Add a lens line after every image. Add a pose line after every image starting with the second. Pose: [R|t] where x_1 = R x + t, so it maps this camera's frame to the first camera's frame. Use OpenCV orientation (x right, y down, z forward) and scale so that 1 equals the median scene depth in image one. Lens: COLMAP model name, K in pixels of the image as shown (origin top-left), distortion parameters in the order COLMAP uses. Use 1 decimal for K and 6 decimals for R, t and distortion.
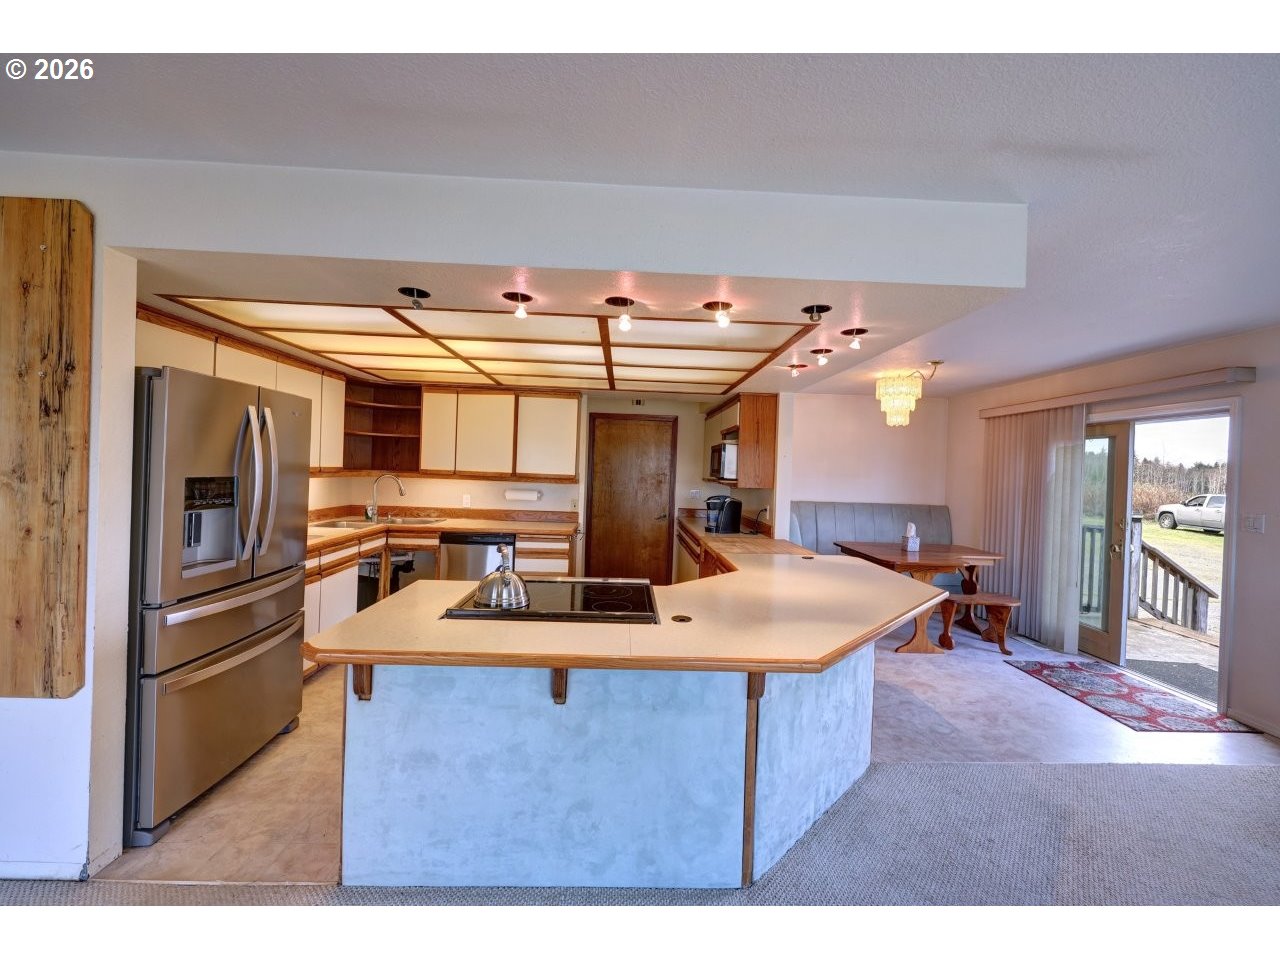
lens RADIAL K [[511.9, 0, 643.4], [0, 511.9, 474.4], [0, 0, 1]] dist [-0.000807, 0.000505]
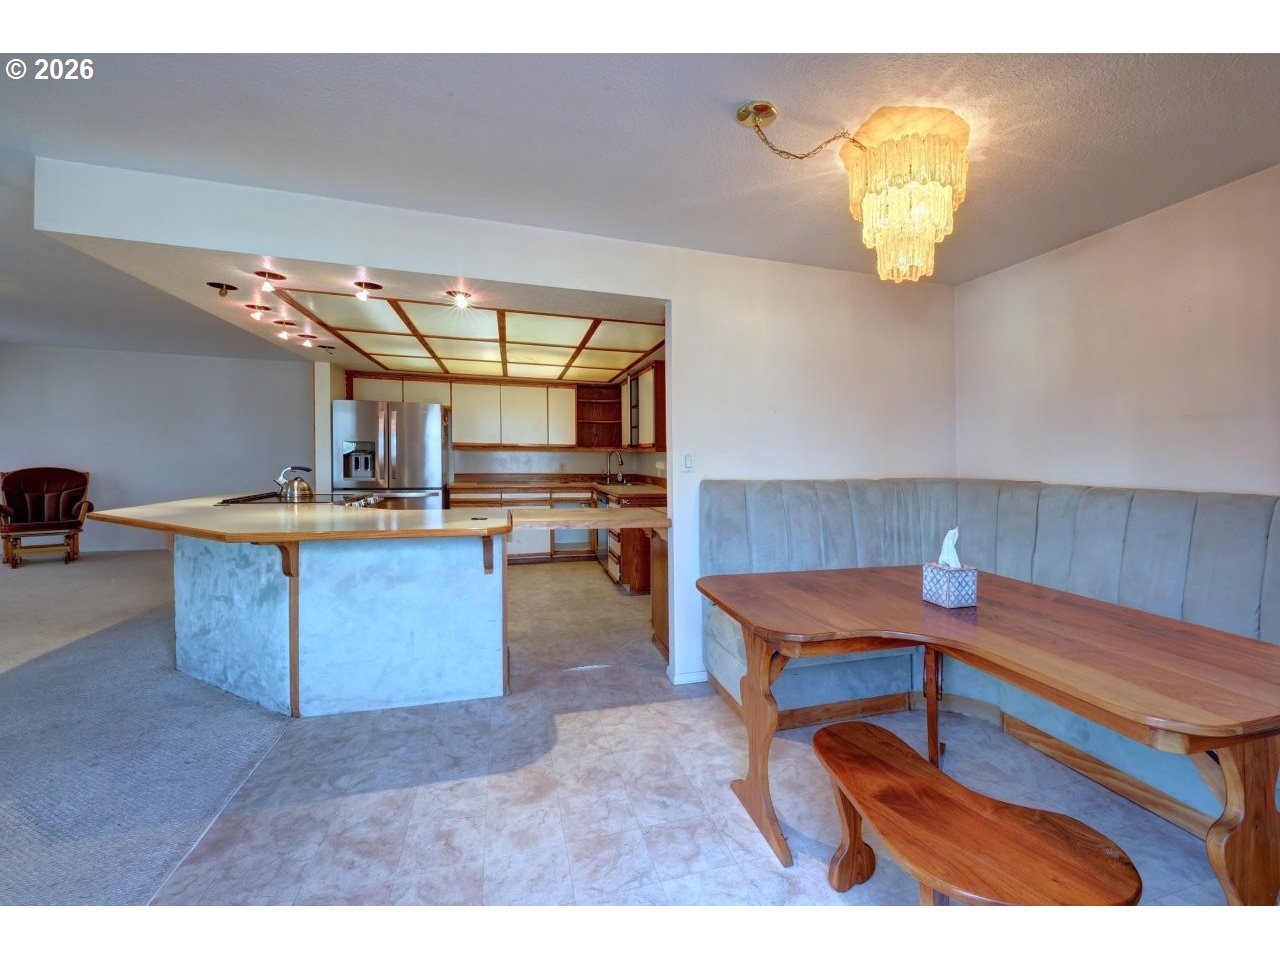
lens RADIAL K [[511.9, 0, 643.4], [0, 511.9, 474.4], [0, 0, 1]] dist [-0.000807, 0.000505]
pose [[0.274848, -0.013309, -0.961395, 0.870407], [0.005146, 0.999910, -0.012371, 0.091833], [0.961474, -0.001547, 0.274892, 0.794729]]
